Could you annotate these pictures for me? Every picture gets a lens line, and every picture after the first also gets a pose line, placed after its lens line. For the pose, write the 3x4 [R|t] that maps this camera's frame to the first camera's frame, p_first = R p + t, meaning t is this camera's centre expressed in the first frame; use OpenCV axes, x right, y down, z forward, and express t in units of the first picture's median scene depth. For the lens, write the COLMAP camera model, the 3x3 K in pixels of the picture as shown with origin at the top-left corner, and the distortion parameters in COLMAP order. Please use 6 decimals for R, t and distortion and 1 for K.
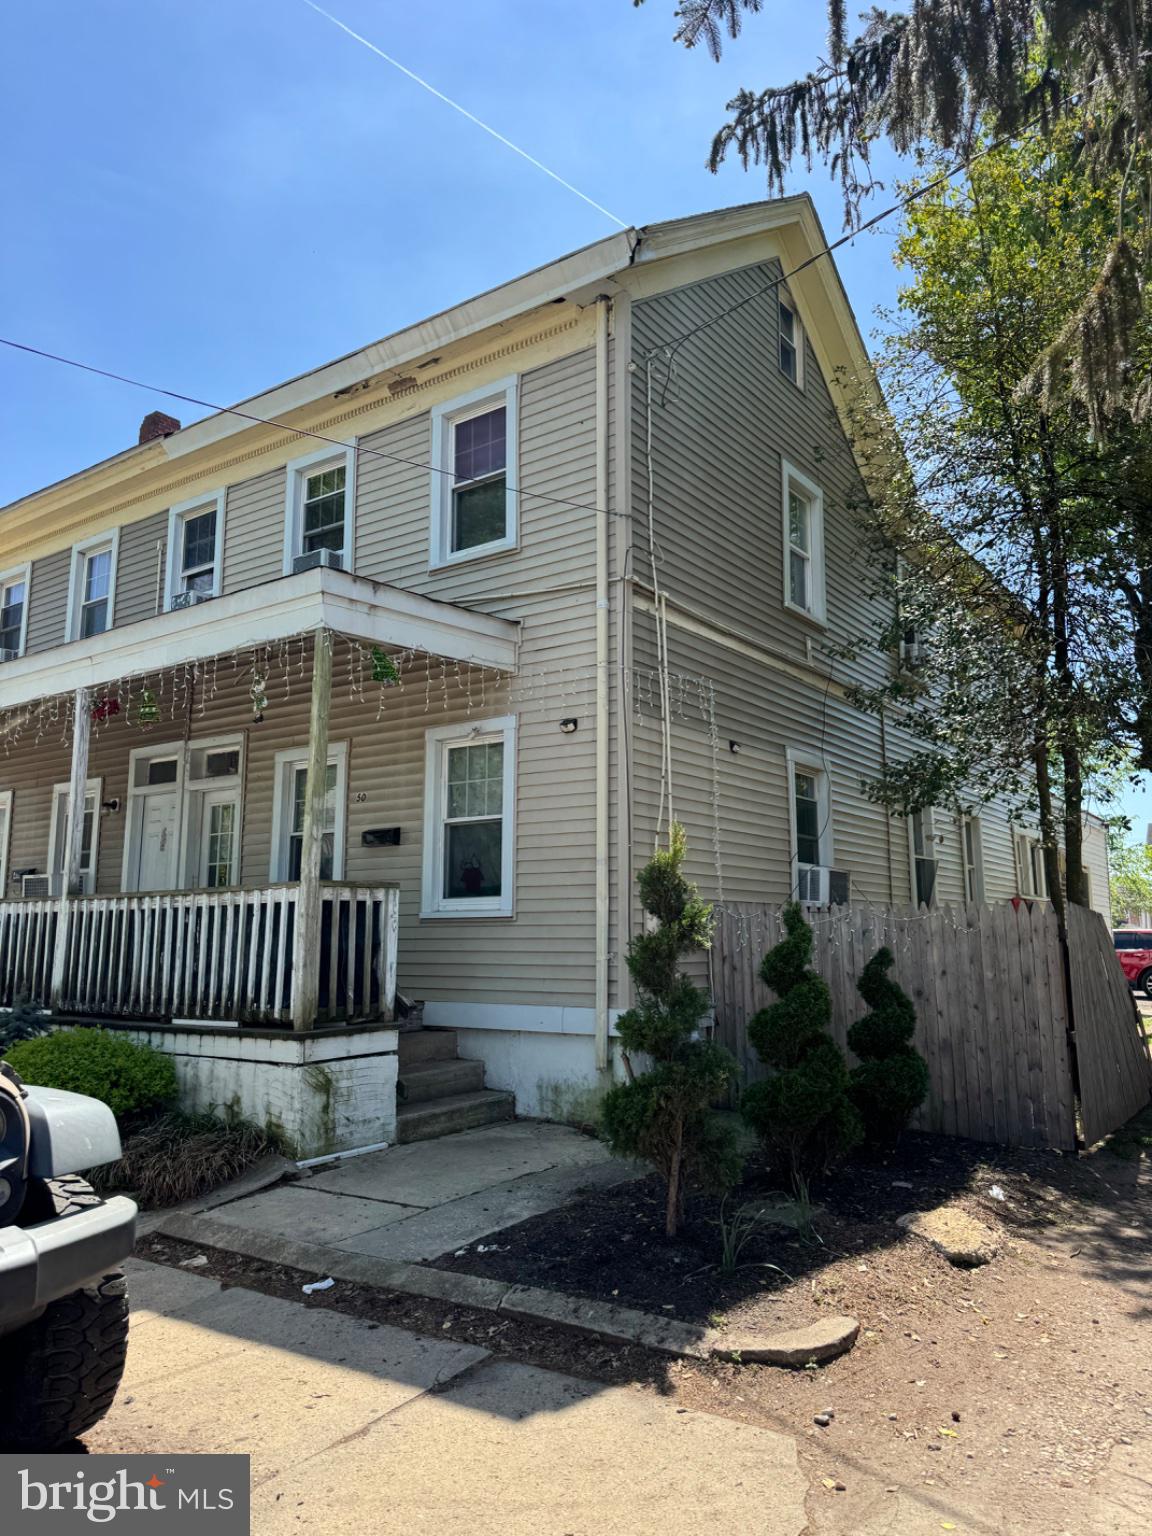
lens RADIAL K [[1076.8, 0, 576.0], [0, 1076.8, 768.0], [0, 0, 1]] dist [0.034442, -0.002330]
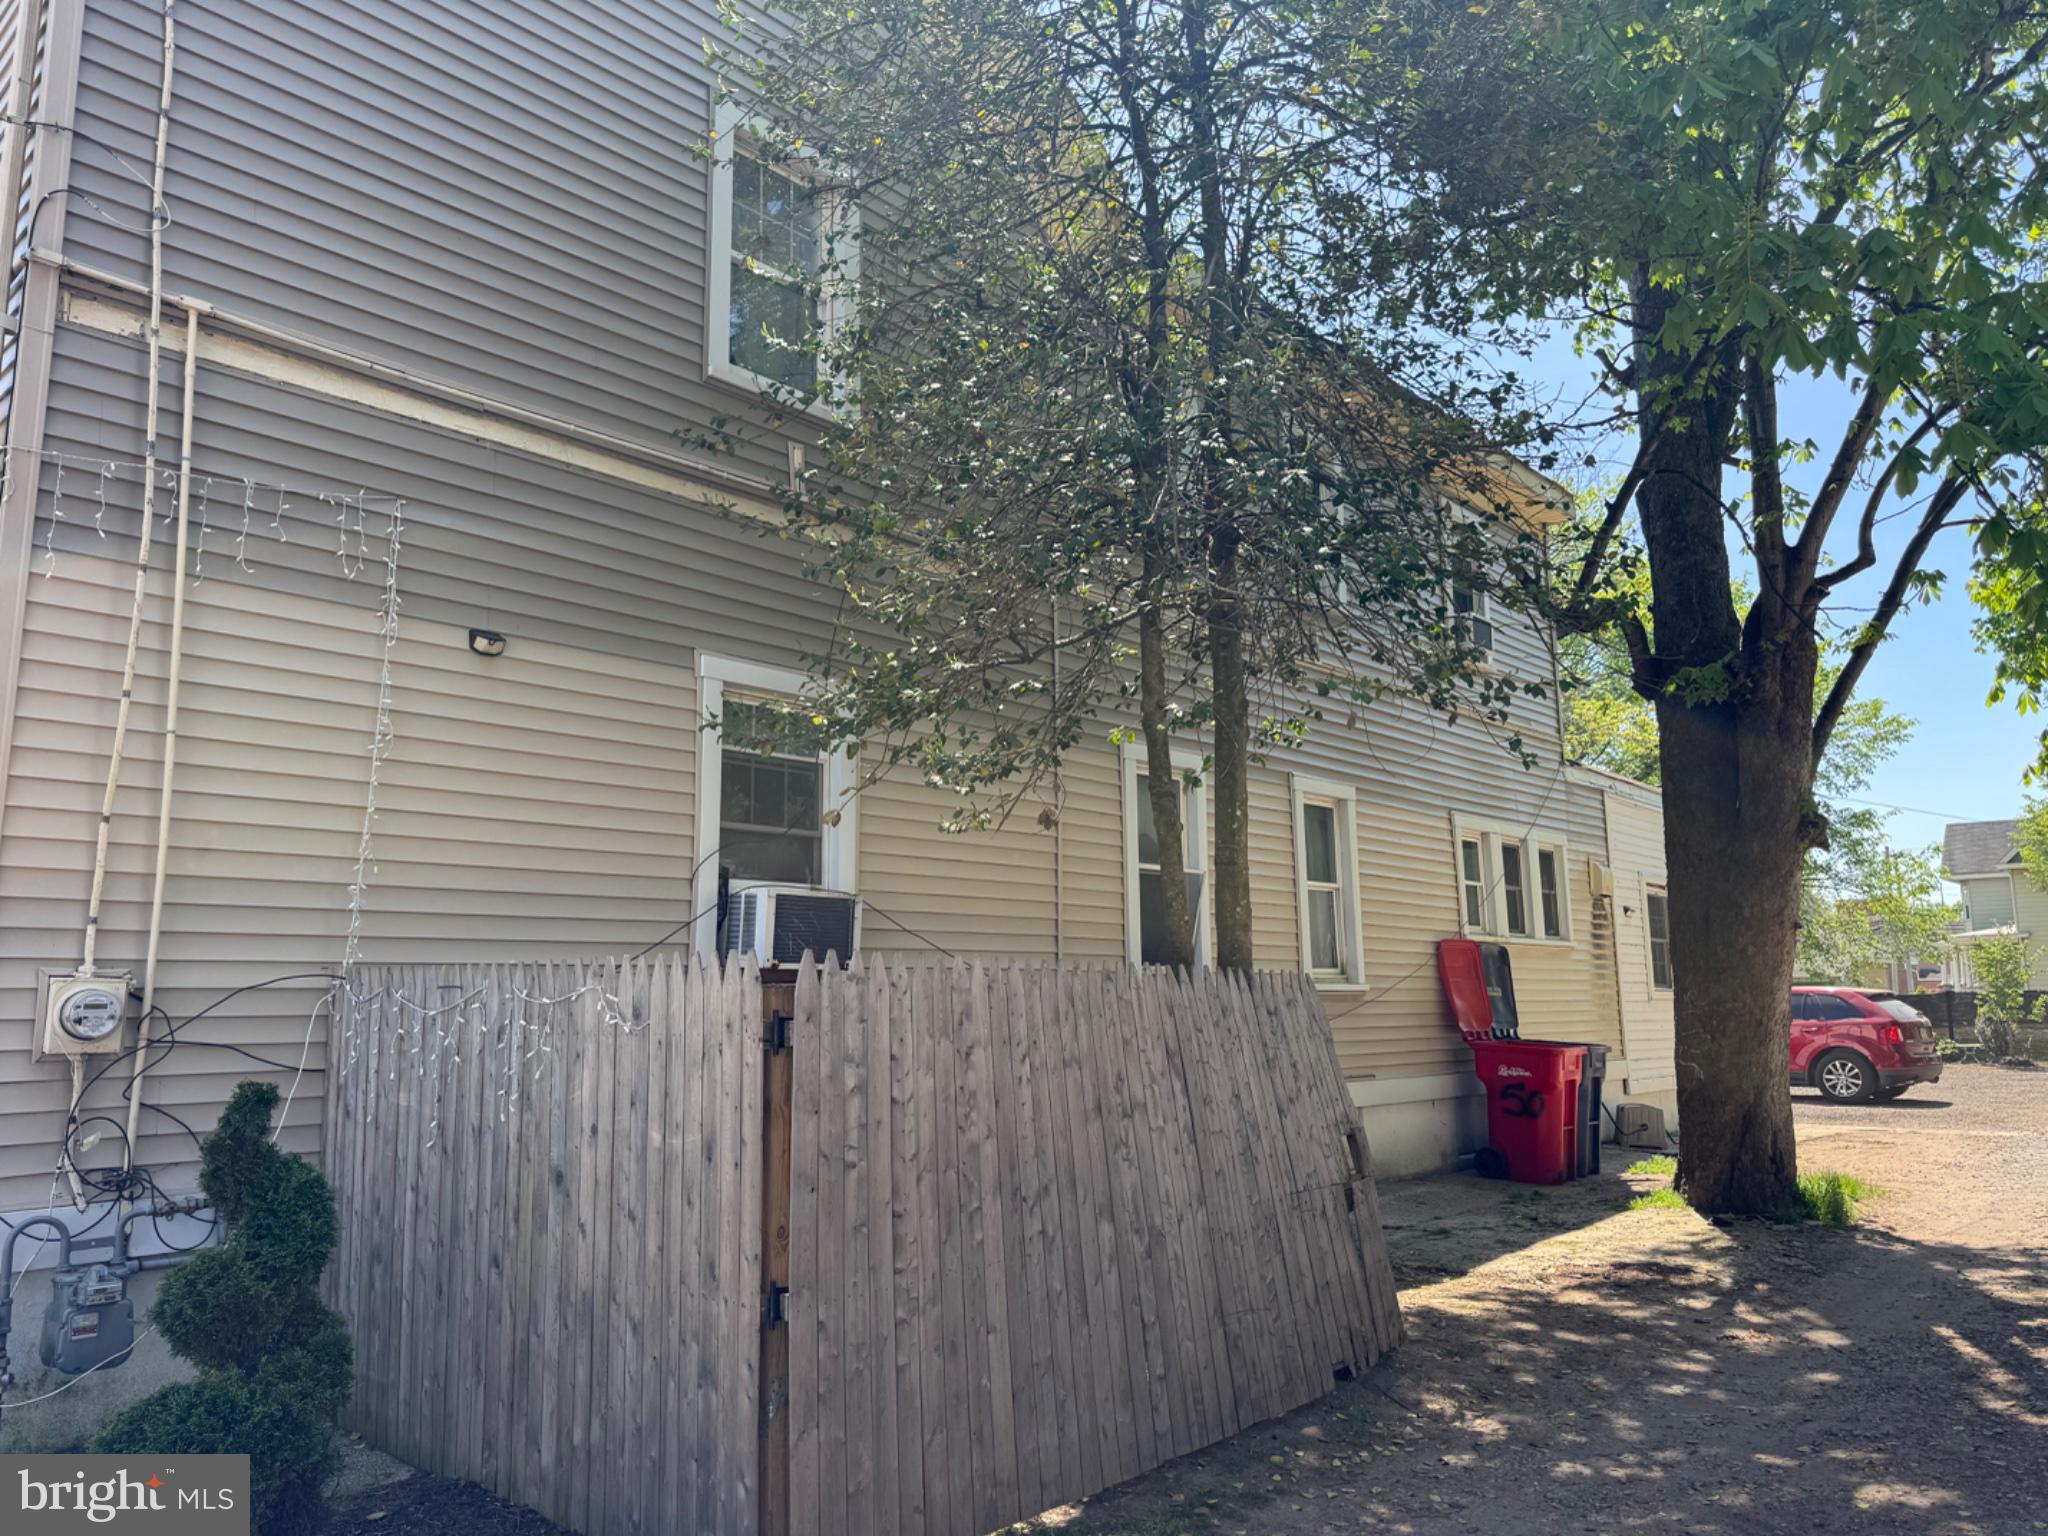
lens RADIAL K [[1468.0, 0, 1031.3], [0, 1468.0, 774.8], [0, 0, 1]] dist [0.036888, -0.031065]
pose [[0.995384, -0.031201, -0.090761, 0.557956], [0.031115, 0.999513, -0.002363, 0.060533], [0.090791, -0.000472, 0.995870, 0.454976]]
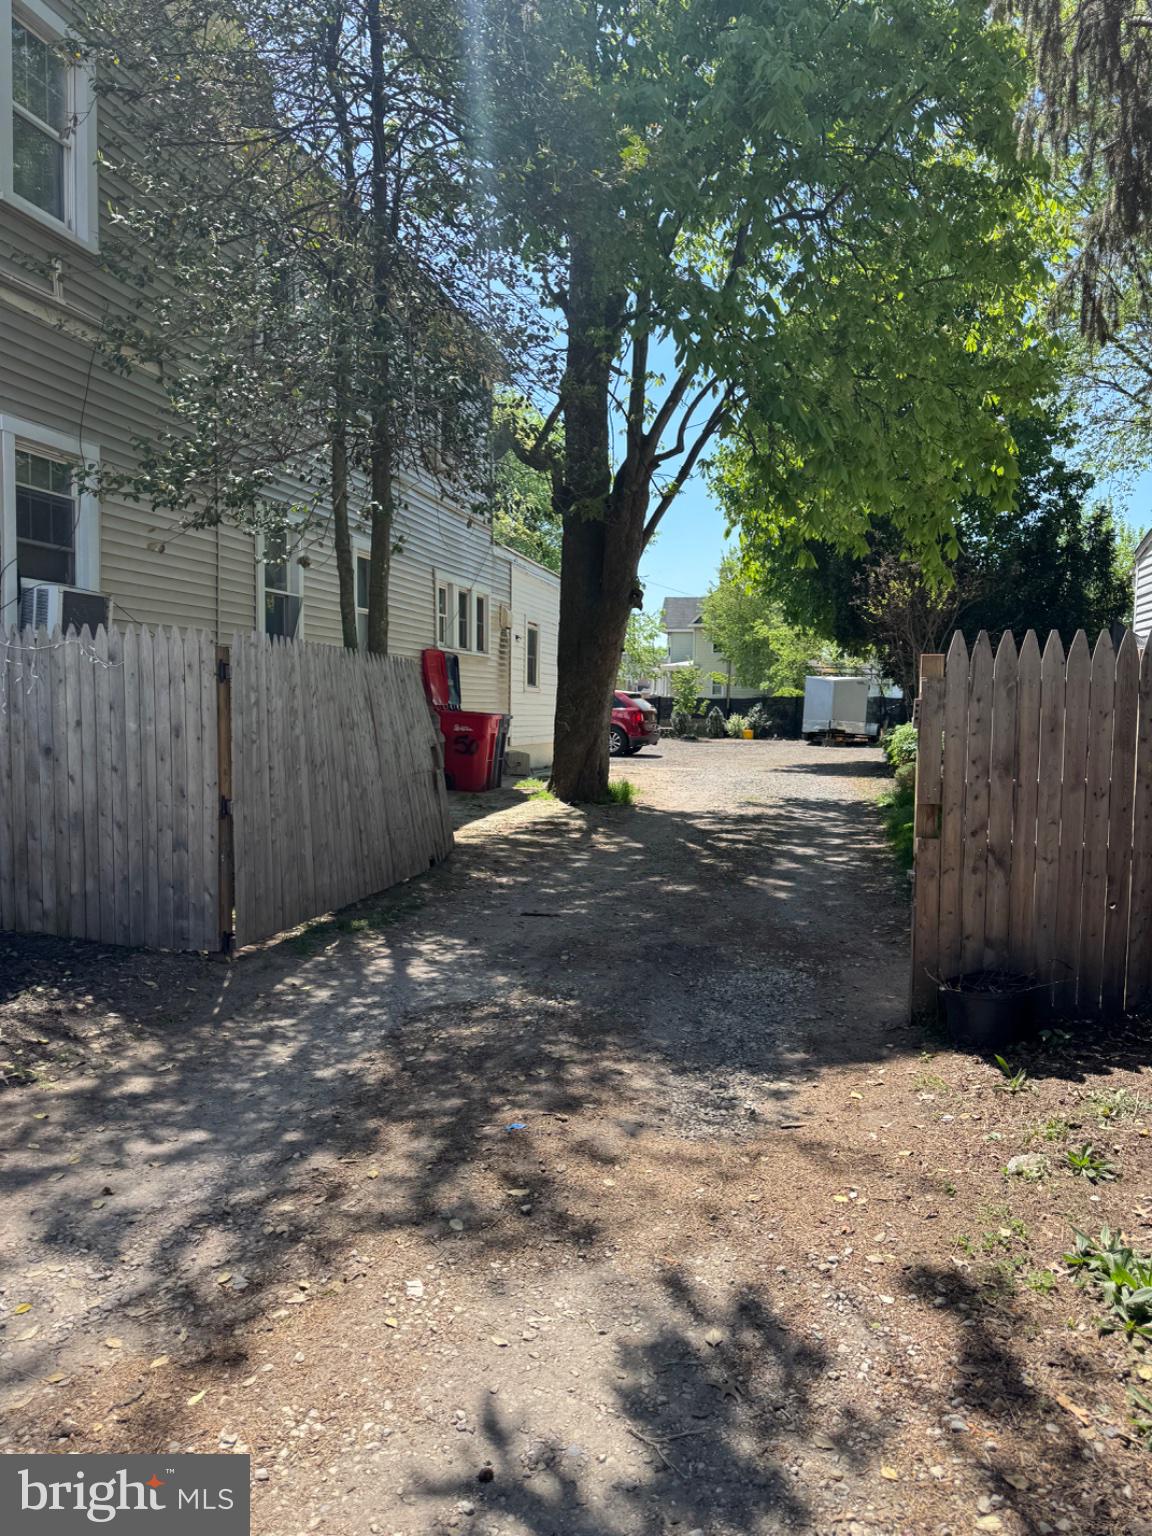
lens RADIAL K [[1076.8, 0, 576.0], [0, 1076.8, 768.0], [0, 0, 1]] dist [0.034442, -0.002330]
pose [[0.925529, -0.009082, 0.378567, 0.371115], [-0.073935, 0.976138, 0.204177, 0.047339], [-0.371388, -0.216961, 0.902773, 0.224434]]
